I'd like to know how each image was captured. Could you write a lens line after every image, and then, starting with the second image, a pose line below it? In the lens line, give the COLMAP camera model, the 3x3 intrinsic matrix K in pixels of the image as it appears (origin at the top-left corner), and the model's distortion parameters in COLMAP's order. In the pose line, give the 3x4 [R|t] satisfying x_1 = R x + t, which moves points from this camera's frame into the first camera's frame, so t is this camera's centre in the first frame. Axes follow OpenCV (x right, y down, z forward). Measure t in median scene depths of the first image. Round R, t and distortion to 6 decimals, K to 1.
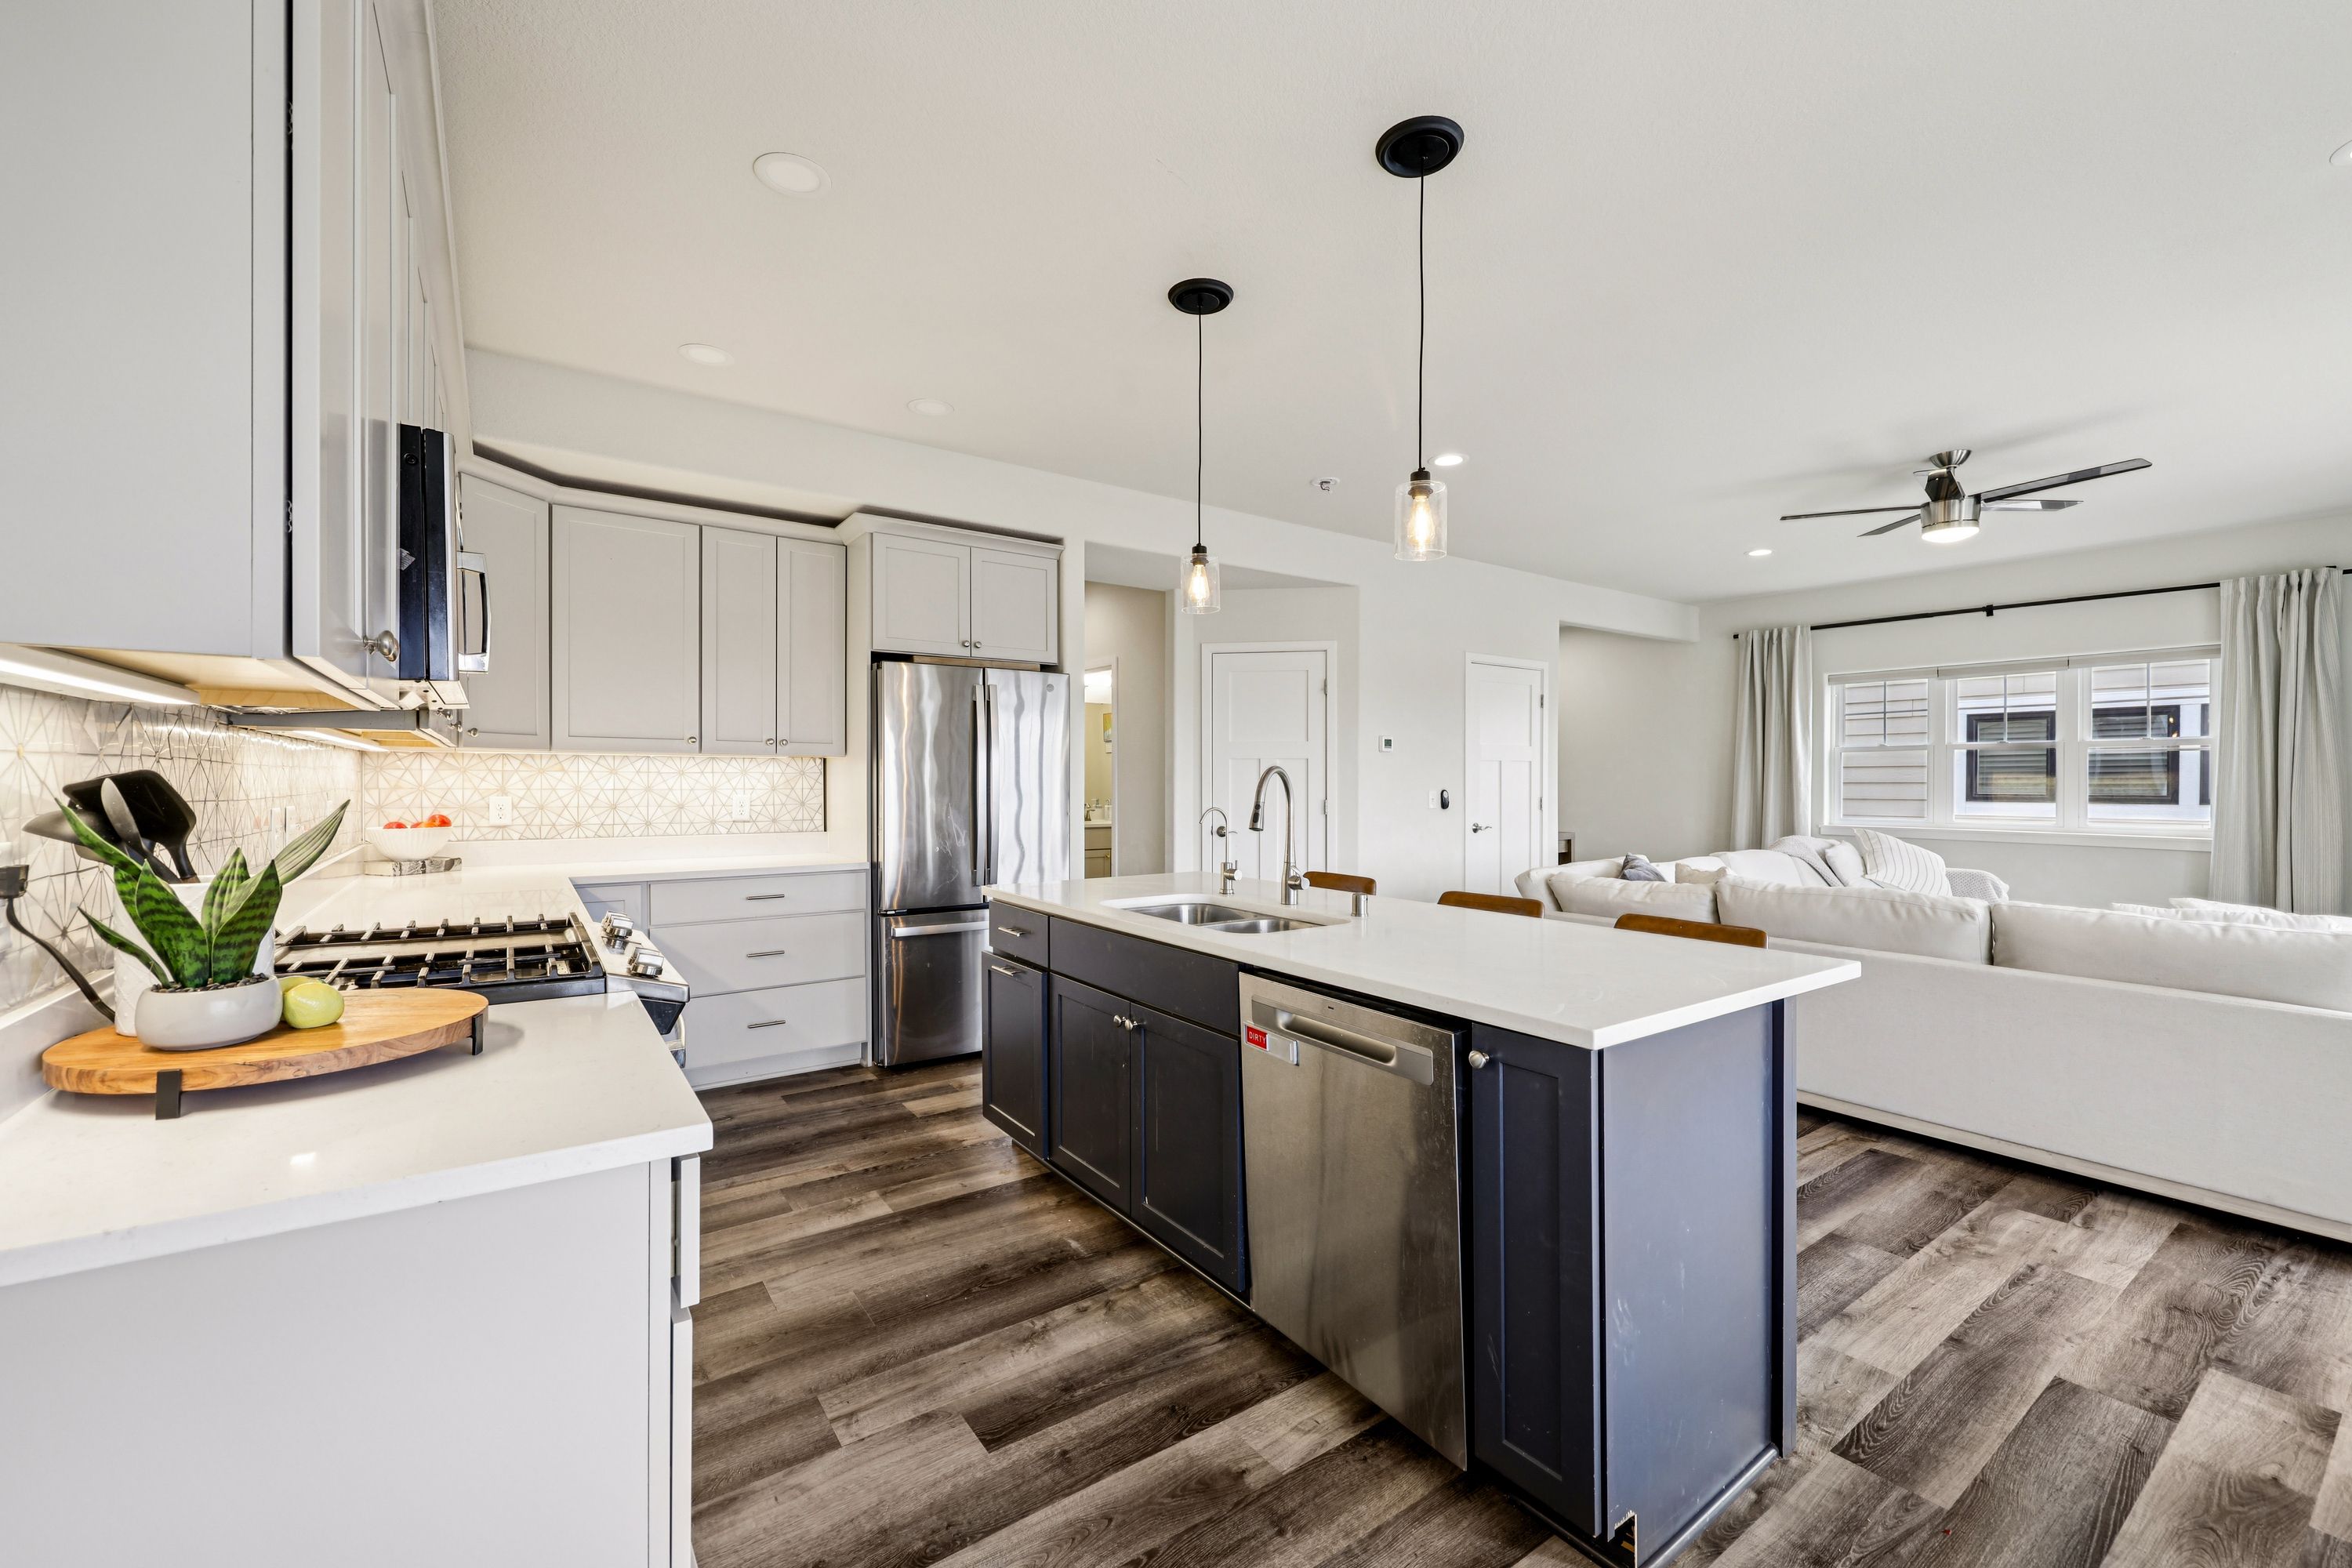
lens RADIAL K [[949.9, 0, 1179.6], [0, 949.9, 783.8], [0, 0, 1]] dist [0.002771, 0.000431]
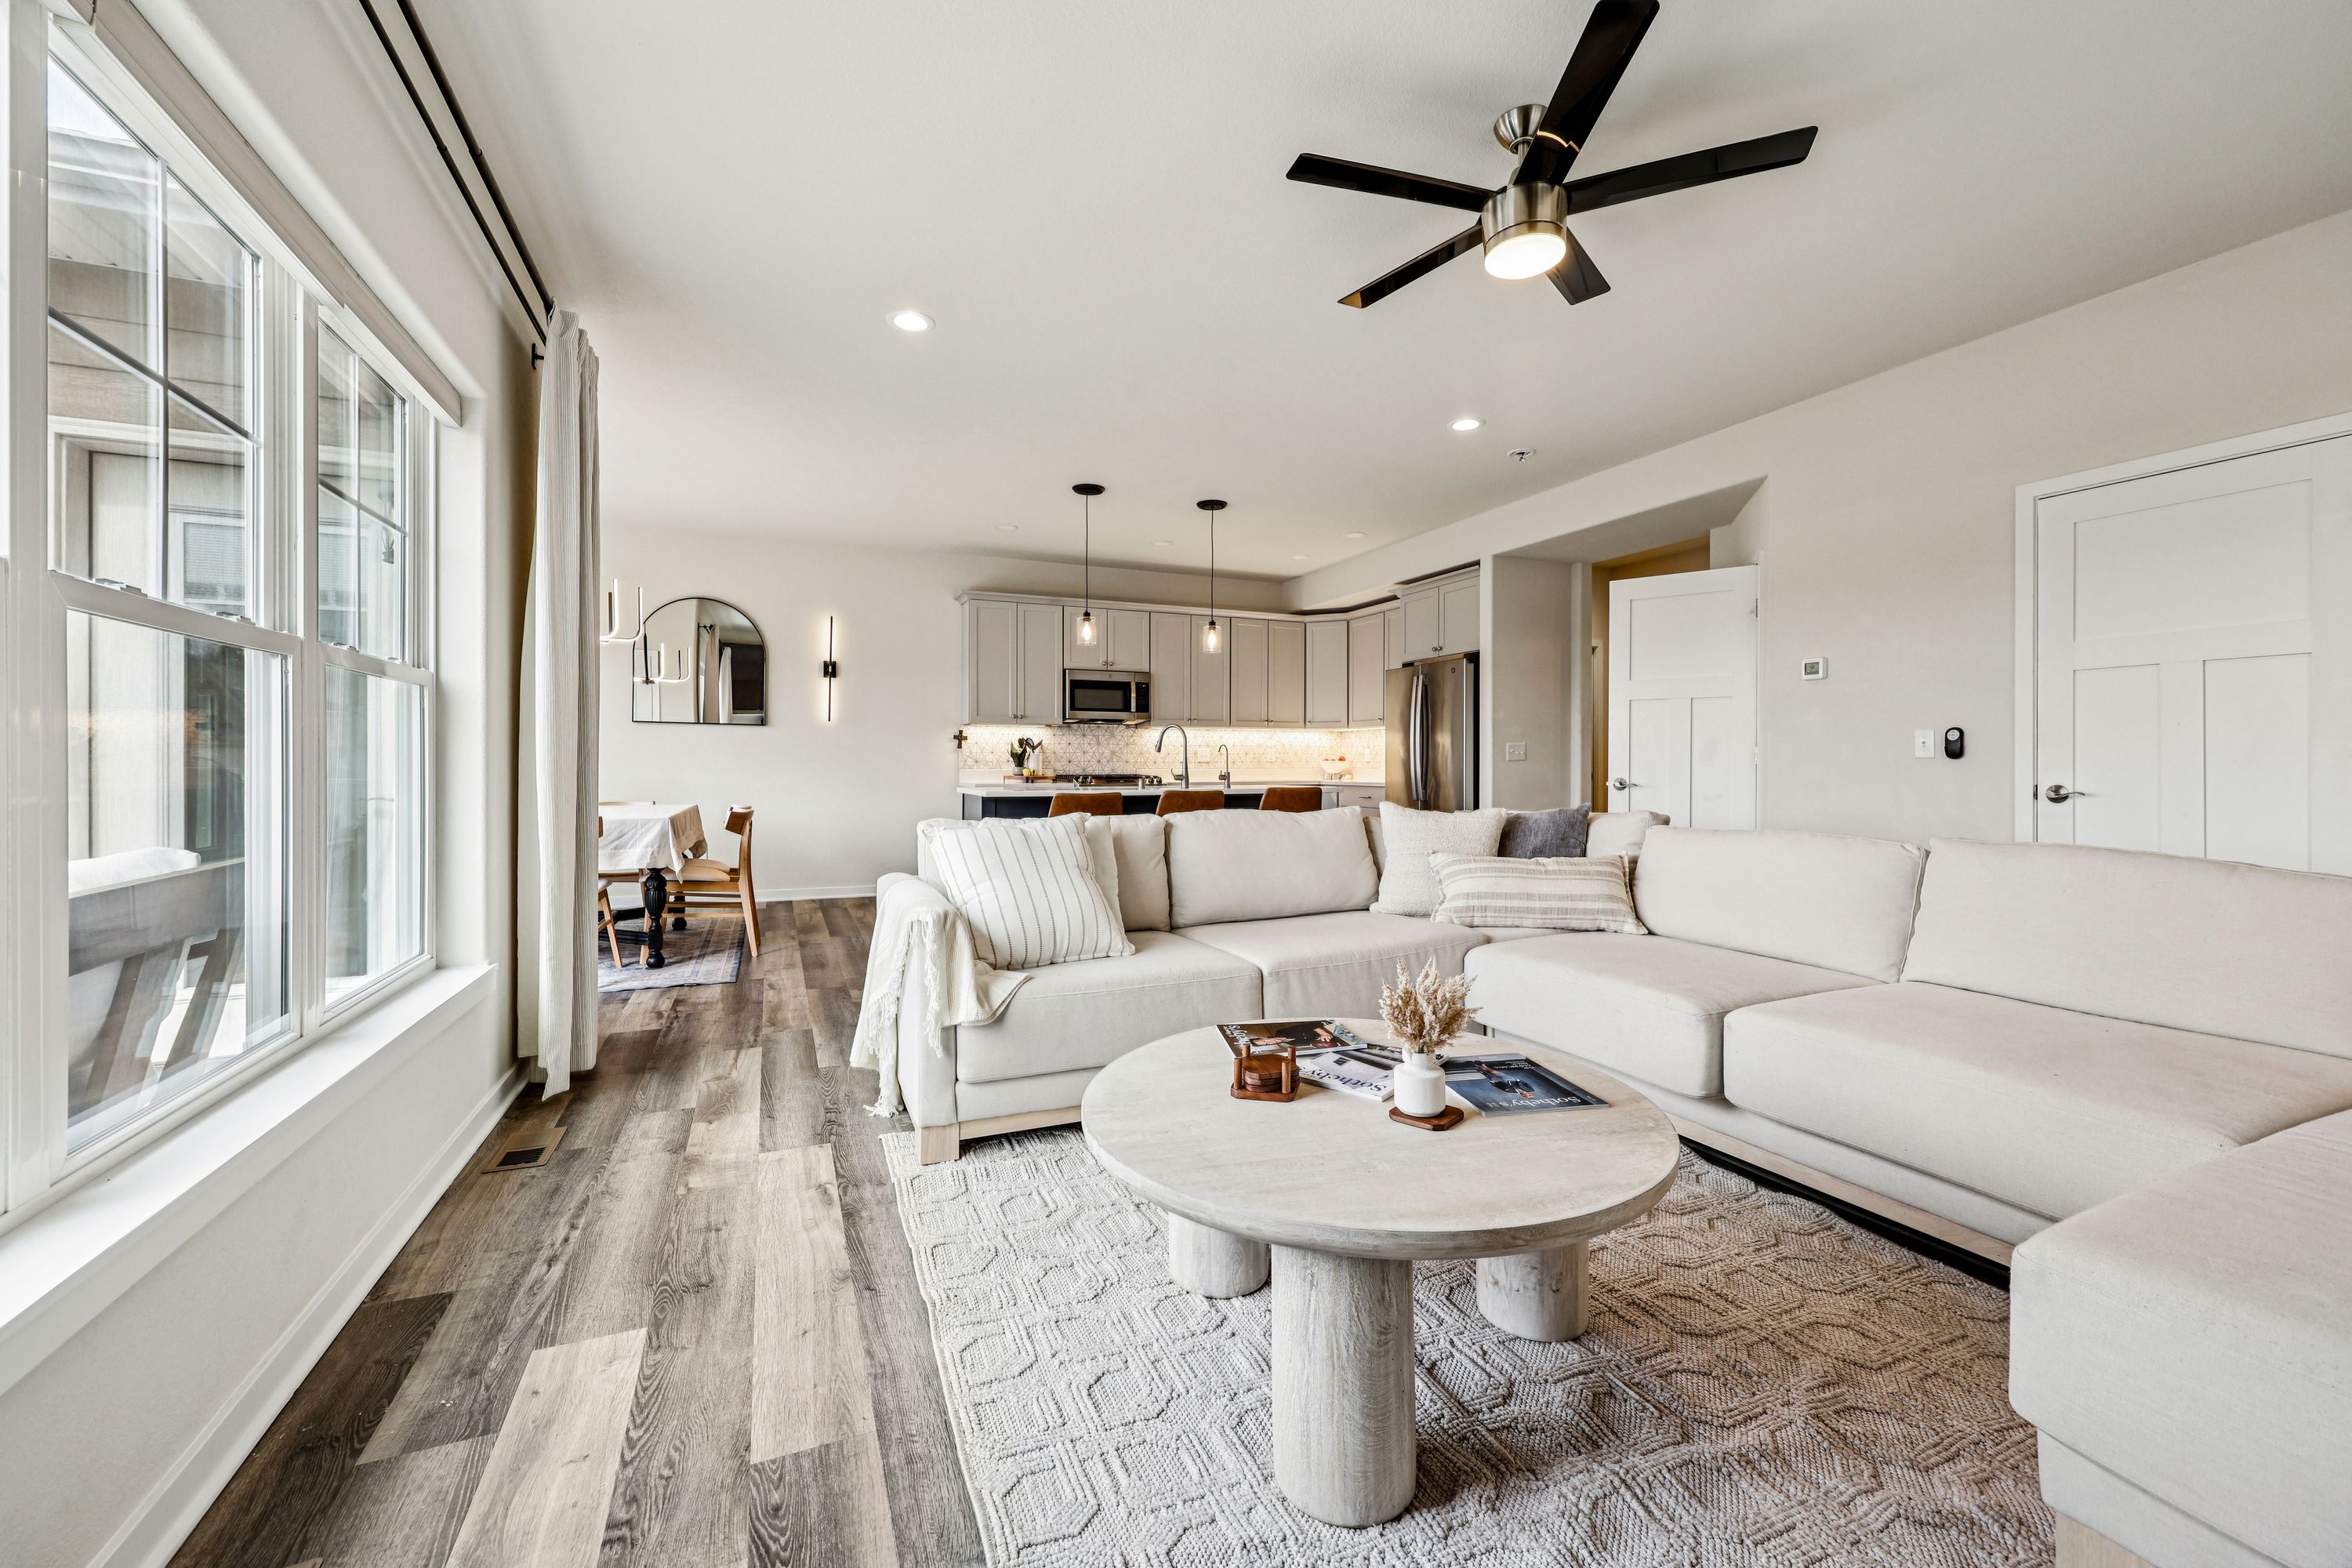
lens RADIAL K [[949.9, 0, 1198.9], [0, 949.9, 770.8], [0, 0, 1]] dist [0.002771, 0.000431]
pose [[-0.188523, 0.006462, -0.982048, 2.015914], [-0.004245, 0.999964, 0.007395, 0.065341], [0.982060, 0.005563, -0.188488, 1.306079]]
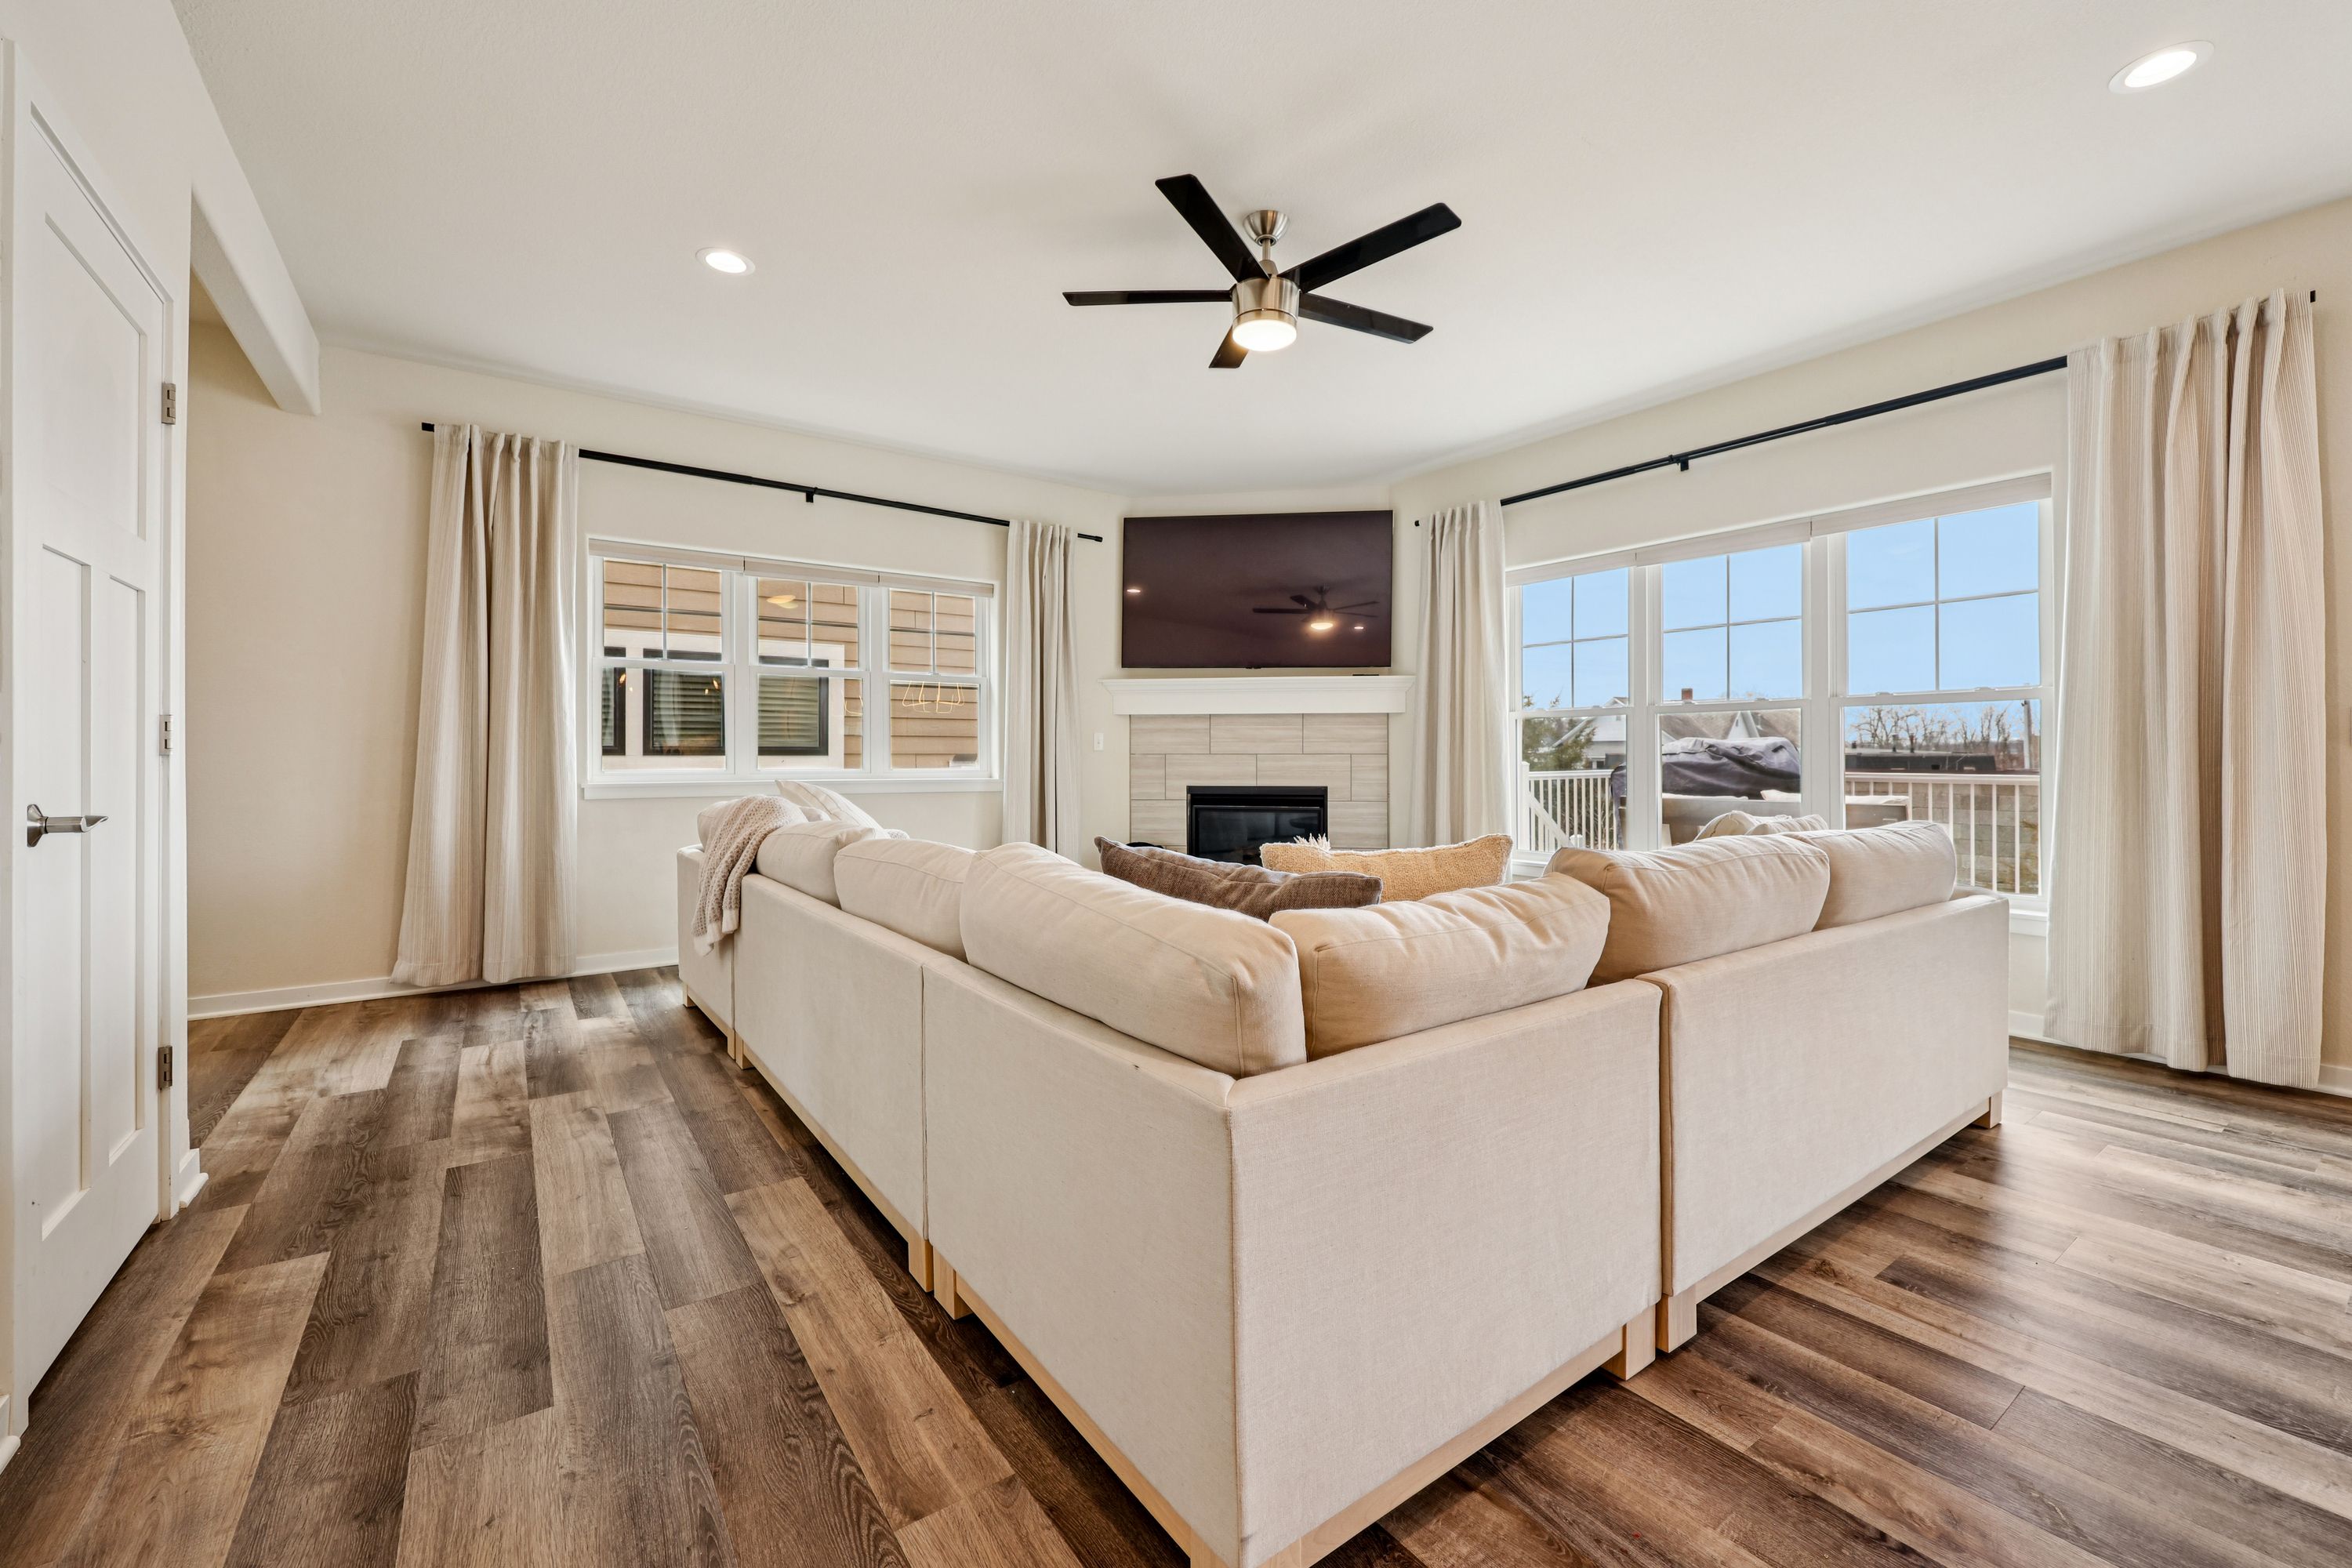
lens RADIAL K [[949.9, 0, 1180.0], [0, 949.9, 756.0], [0, 0, 1]] dist [0.002771, 0.000431]
pose [[-0.008516, -0.001137, 0.999963, 0.150634], [0.003074, 0.999995, 0.001164, 0.062978], [-0.999959, 0.003084, -0.008512, 1.510131]]
